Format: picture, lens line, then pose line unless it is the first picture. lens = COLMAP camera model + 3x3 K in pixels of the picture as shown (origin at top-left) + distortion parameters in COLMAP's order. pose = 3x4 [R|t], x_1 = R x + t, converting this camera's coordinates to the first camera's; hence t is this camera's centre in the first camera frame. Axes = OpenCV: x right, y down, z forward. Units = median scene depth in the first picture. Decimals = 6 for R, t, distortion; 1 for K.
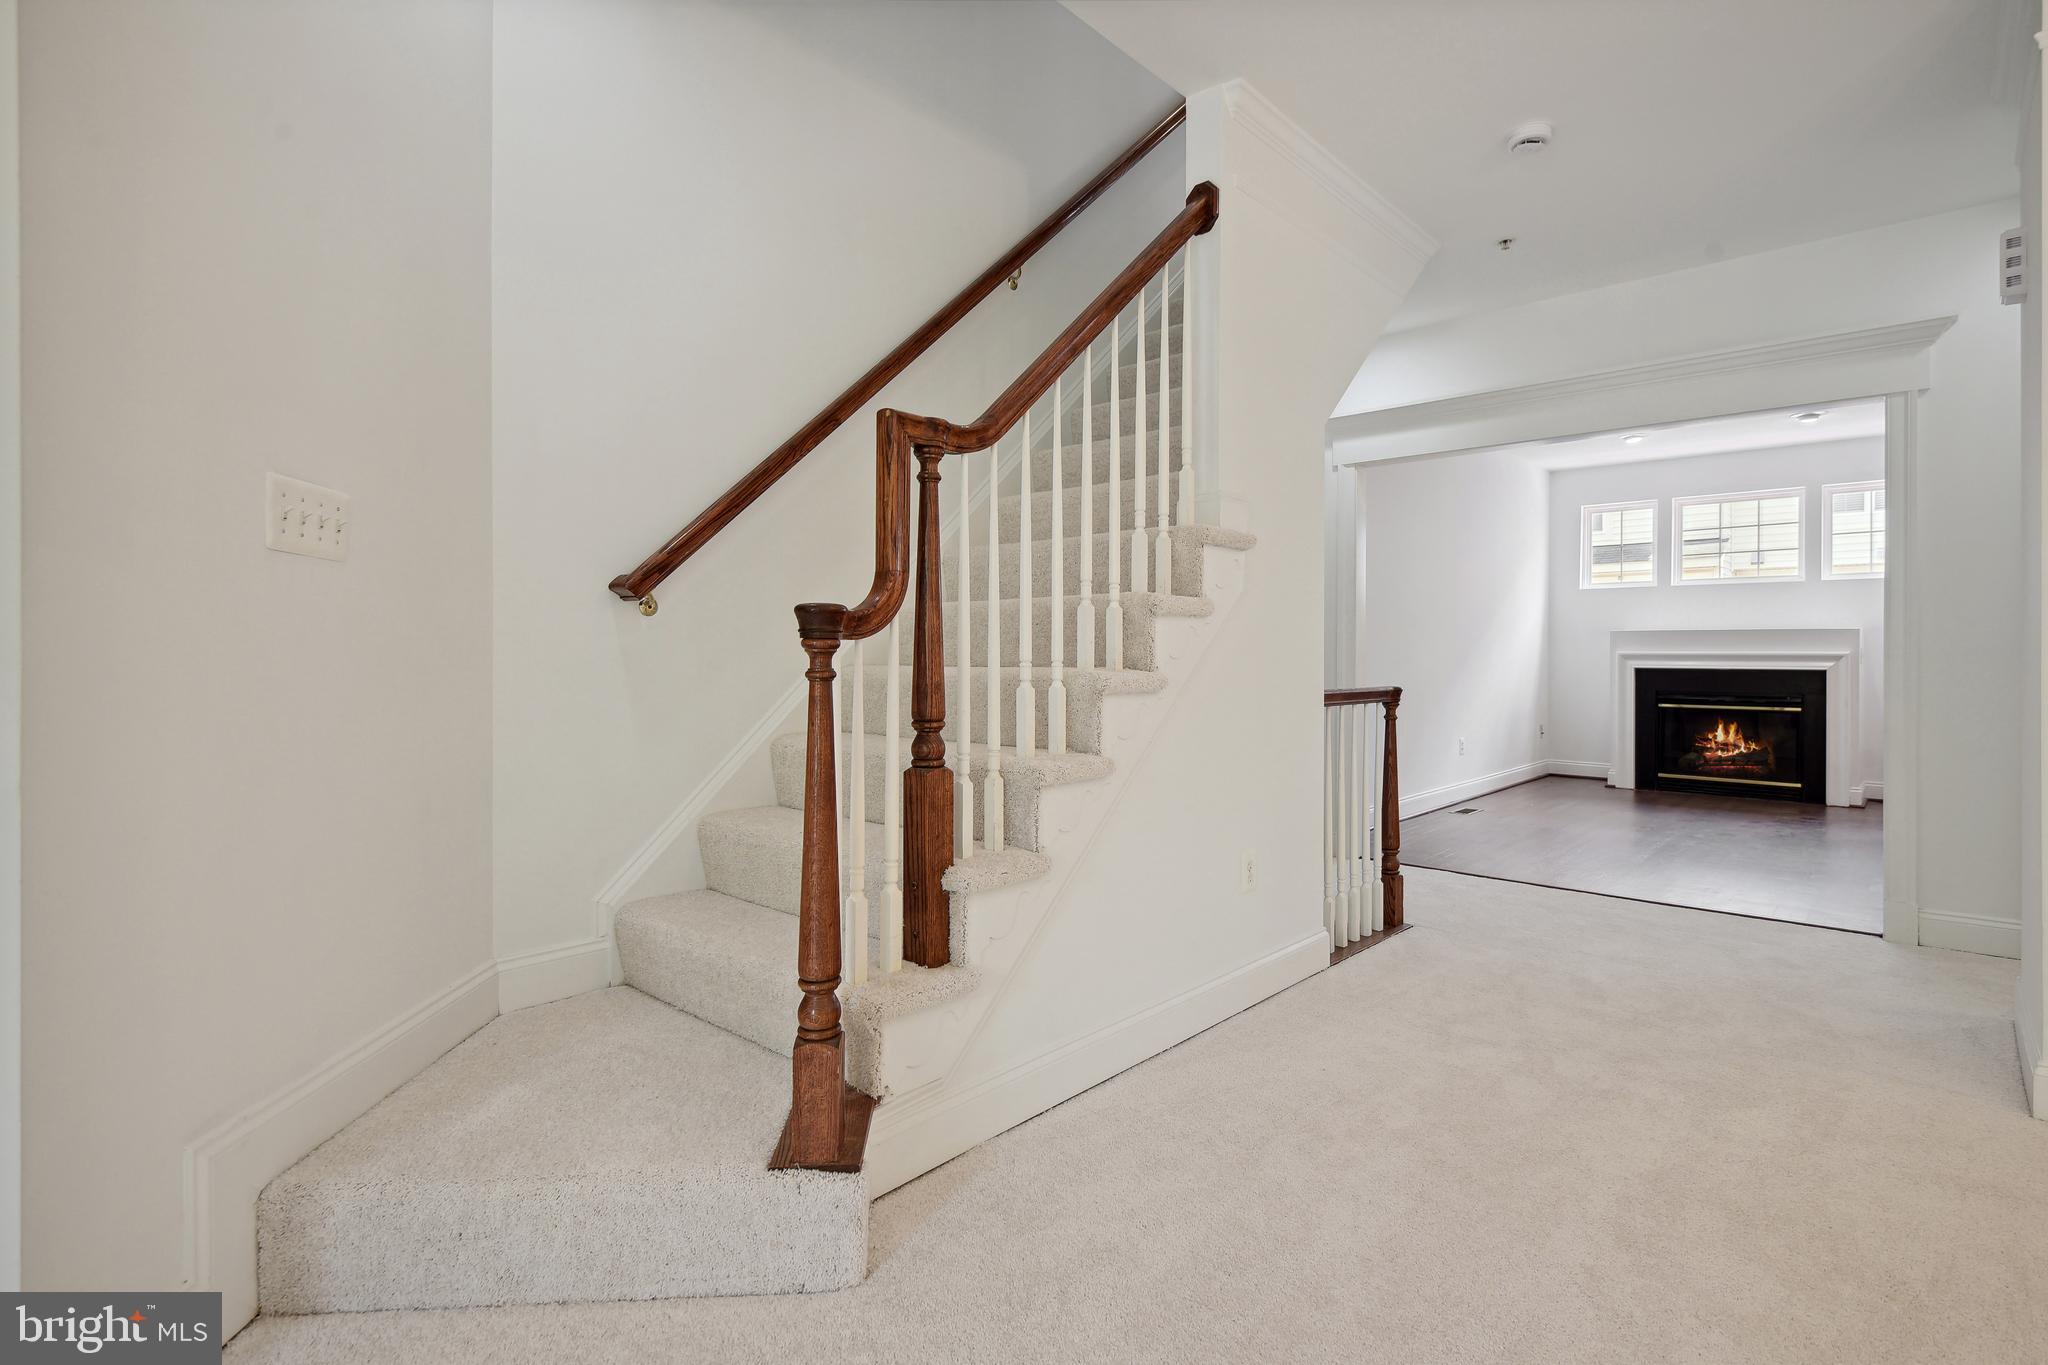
lens RADIAL K [[1019.4, 0, 1019.5], [0, 1019.4, 660.1], [0, 0, 1]] dist [-0.000458, -0.000064]
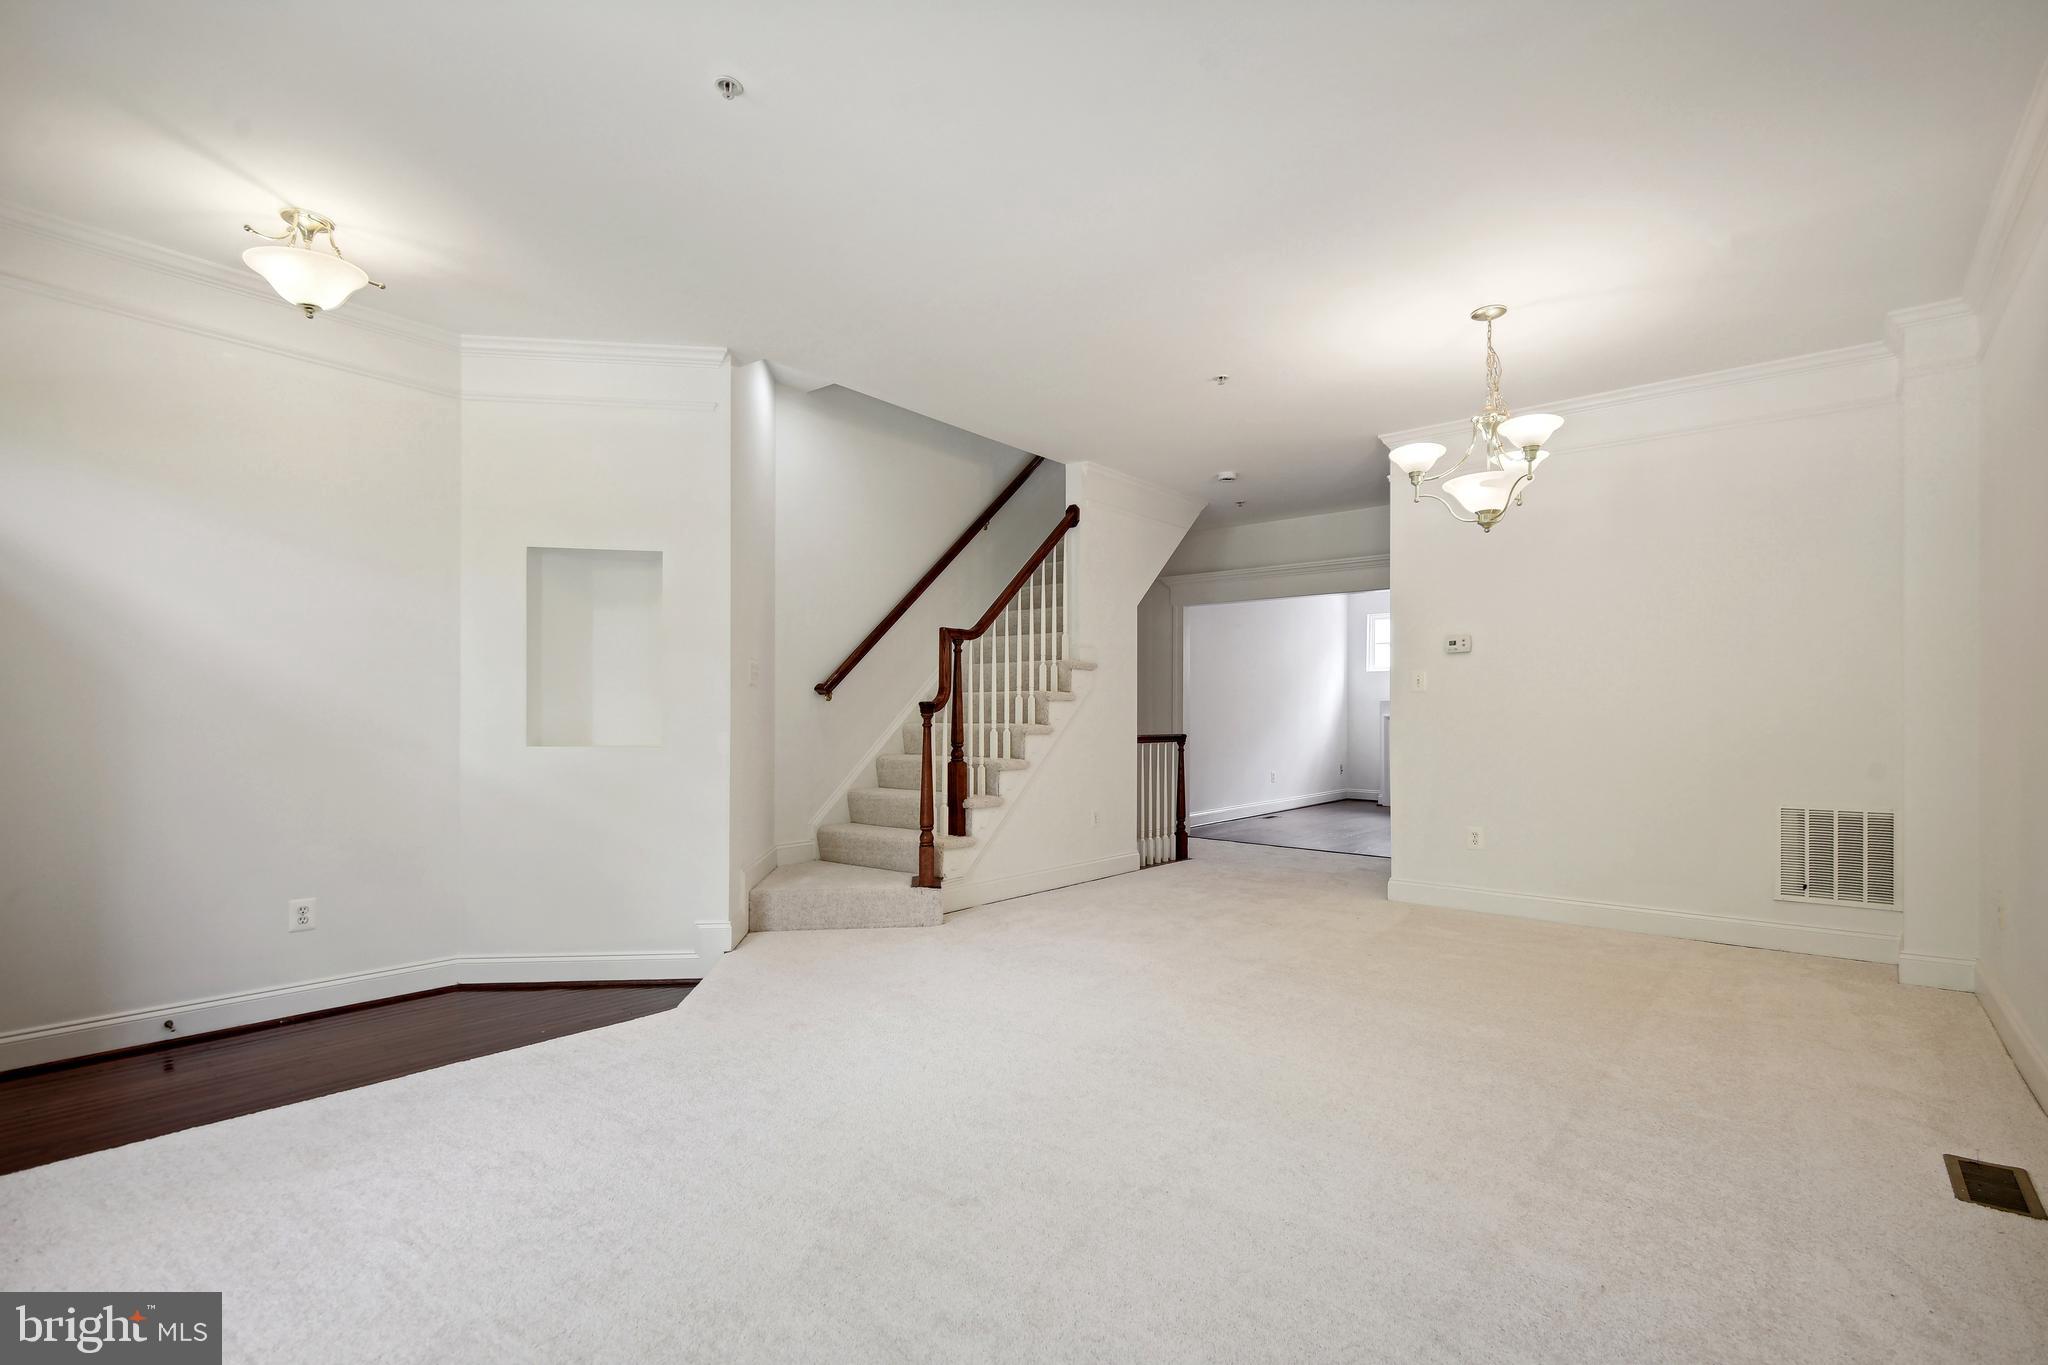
lens RADIAL K [[940.6, 0, 1024.0], [0, 940.6, 682.5], [0, 0, 1]] dist [0.000292, -0.000116]
pose [[0.998677, 0.001895, 0.051379, -0.038248], [0.000112, 0.999238, -0.039039, -0.002635], [-0.051414, 0.038993, 0.997916, -1.267831]]
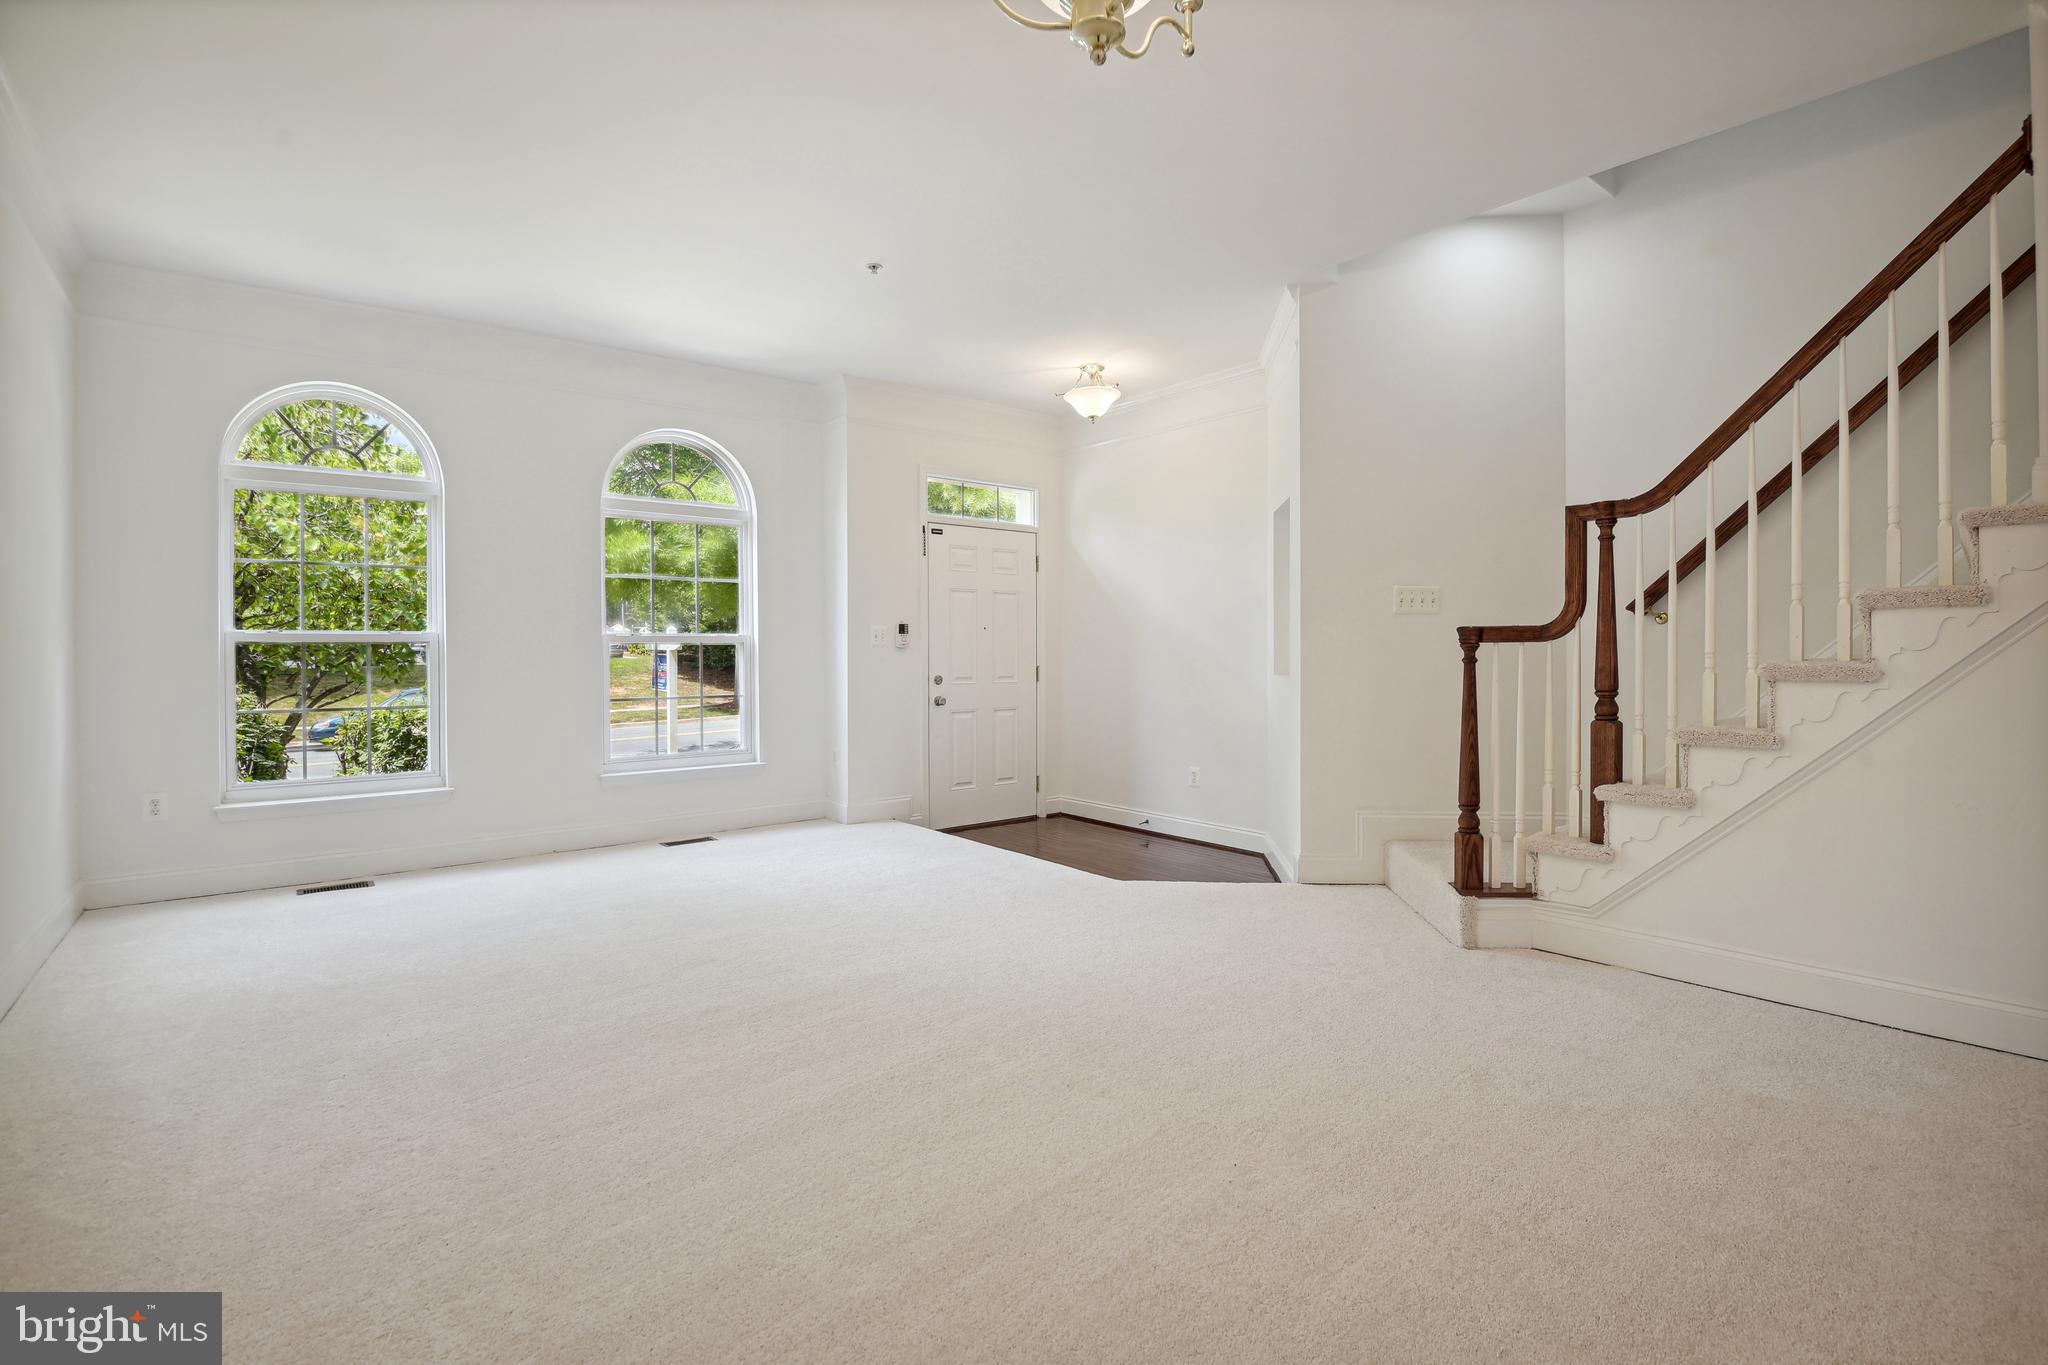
lens RADIAL K [[939.2, 0, 1054.8], [0, 939.2, 654.7], [0, 0, 1]] dist [0.001840, -0.000271]
pose [[-0.144179, -0.001491, -0.989550, 1.321447], [0.002604, 0.999995, -0.001886, 0.002725], [0.989548, -0.002848, -0.144175, 0.321015]]
